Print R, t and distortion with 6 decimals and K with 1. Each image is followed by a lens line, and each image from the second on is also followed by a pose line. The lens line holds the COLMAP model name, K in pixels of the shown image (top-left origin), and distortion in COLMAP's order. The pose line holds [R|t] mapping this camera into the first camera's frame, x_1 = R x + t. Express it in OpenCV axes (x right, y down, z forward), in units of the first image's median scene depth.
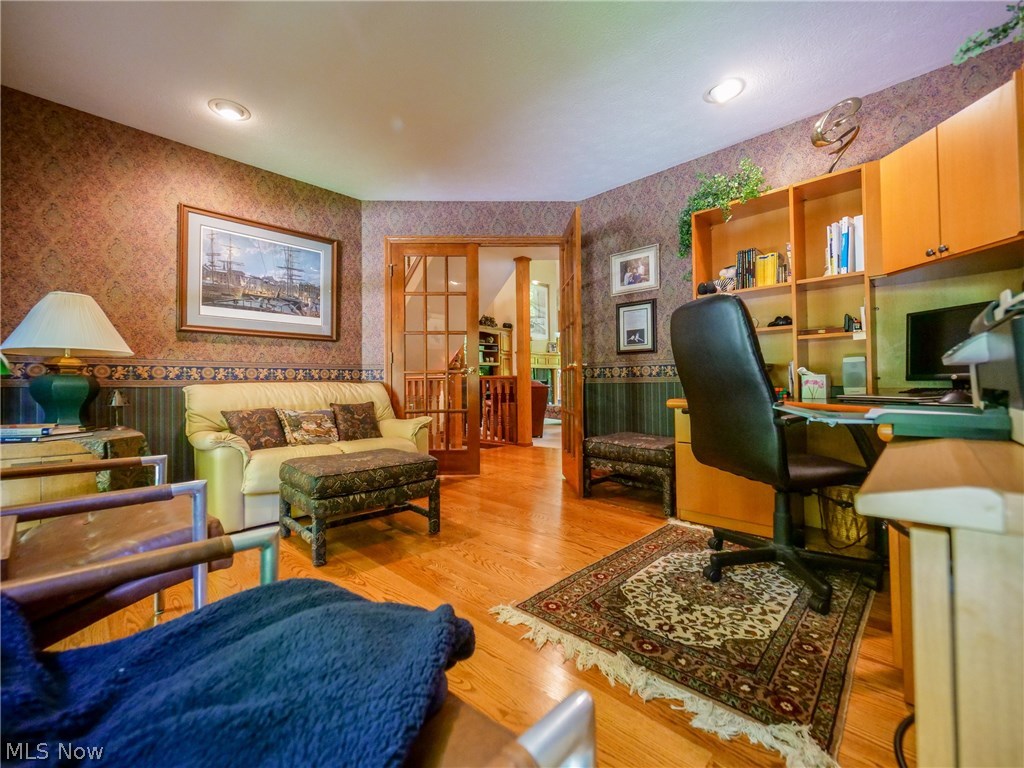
lens RADIAL K [[428.9, 0, 506.9], [0, 428.9, 376.8], [0, 0, 1]] dist [-0.007087, 0.000643]
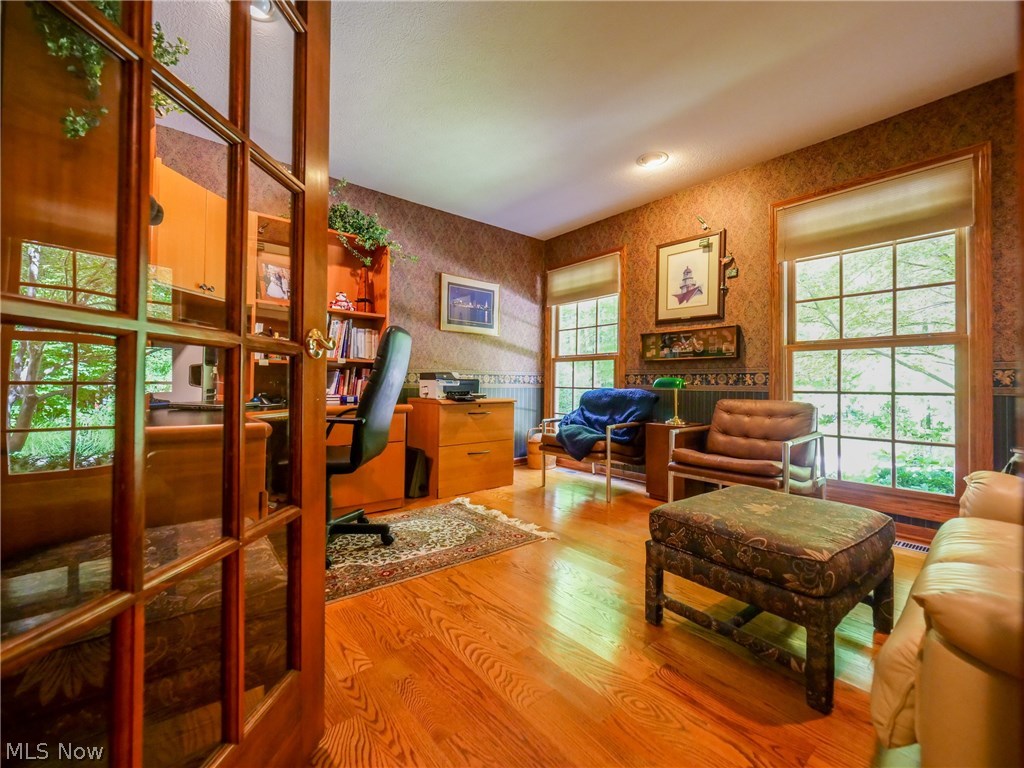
lens RADIAL K [[428.9, 0, 515.0], [0, 428.9, 386.4], [0, 0, 1]] dist [-0.007087, 0.000643]
pose [[-0.996389, 0.002865, 0.084856, -0.013131], [0.000930, 0.999739, -0.022835, 0.029481], [-0.084899, -0.022674, -0.996132, 2.366683]]
